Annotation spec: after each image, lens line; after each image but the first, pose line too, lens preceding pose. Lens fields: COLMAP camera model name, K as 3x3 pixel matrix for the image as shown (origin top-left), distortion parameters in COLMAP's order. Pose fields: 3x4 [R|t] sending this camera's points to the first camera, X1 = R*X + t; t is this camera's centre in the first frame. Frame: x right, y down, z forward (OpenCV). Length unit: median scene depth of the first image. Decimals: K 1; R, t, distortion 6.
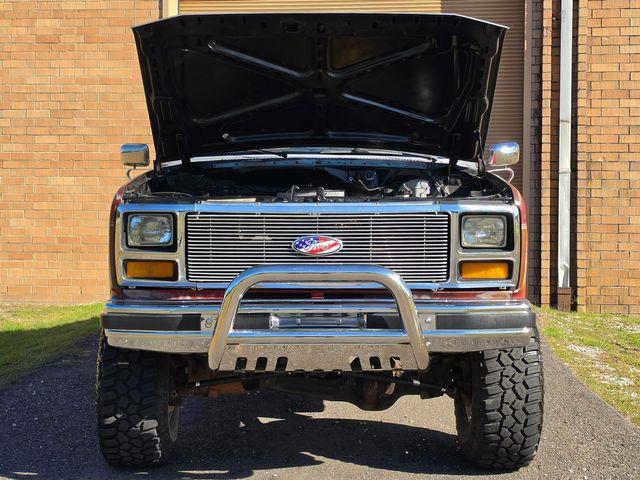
lens RADIAL K [[1064.0, 0, 377.0], [0, 1064.0, 239.6], [0, 0, 1]] dist [0.212086, 0.108351]
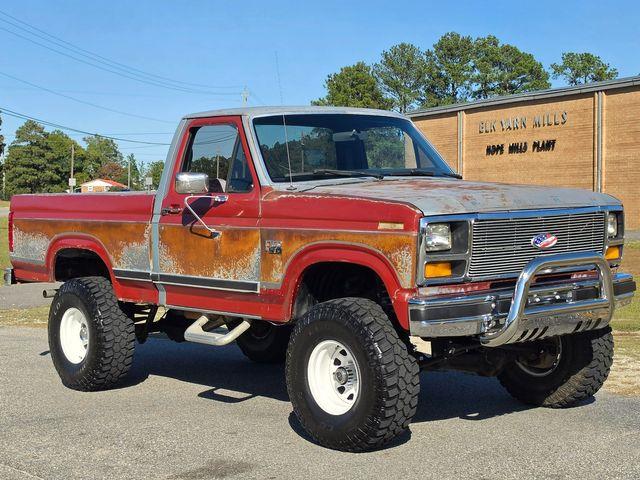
lens RADIAL K [[1064.0, 0, 377.0], [0, 1064.0, 239.6], [0, 0, 1]] dist [0.212086, 0.108351]
pose [[0.765471, -0.054966, 0.641119, -1.060055], [0.066438, 0.997771, 0.006219, -0.018258], [-0.640032, 0.037834, 0.767416, 0.119799]]
